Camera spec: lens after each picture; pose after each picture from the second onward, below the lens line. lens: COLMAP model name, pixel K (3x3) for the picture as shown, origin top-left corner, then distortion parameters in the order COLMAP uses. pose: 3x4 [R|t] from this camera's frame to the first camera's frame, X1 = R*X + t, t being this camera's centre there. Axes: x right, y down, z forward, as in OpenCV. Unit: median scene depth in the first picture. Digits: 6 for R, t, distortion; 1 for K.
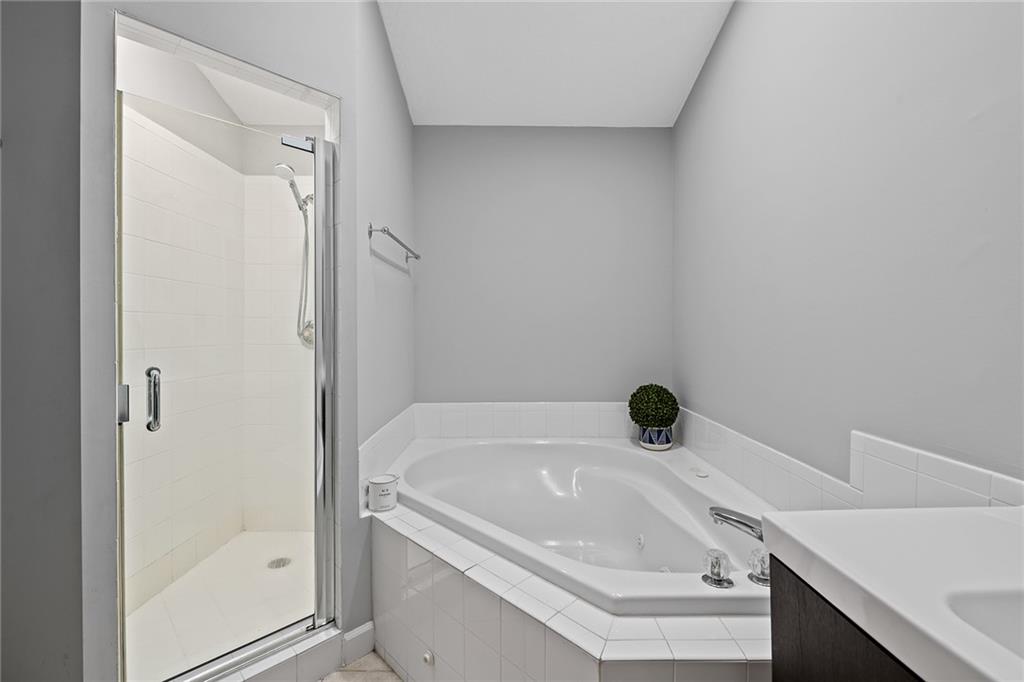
lens RADIAL K [[434.5, 0, 514.1], [0, 434.5, 334.0], [0, 0, 1]] dist [-0.000964, -0.003138]
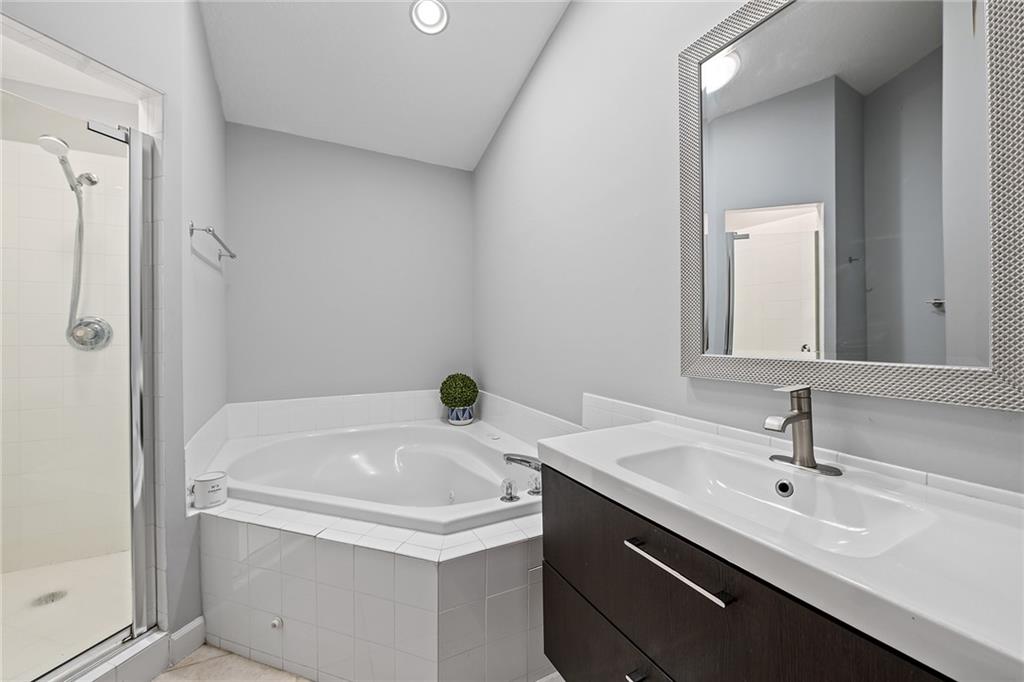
lens RADIAL K [[408.3, 0, 510.3], [0, 408.3, 336.2], [0, 0, 1]] dist [-0.004543, -0.002983]
pose [[0.892404, -0.001771, 0.451234, -0.109304], [-0.001204, 0.999979, 0.006305, -0.000575], [-0.451236, -0.006170, 0.892383, -0.167857]]
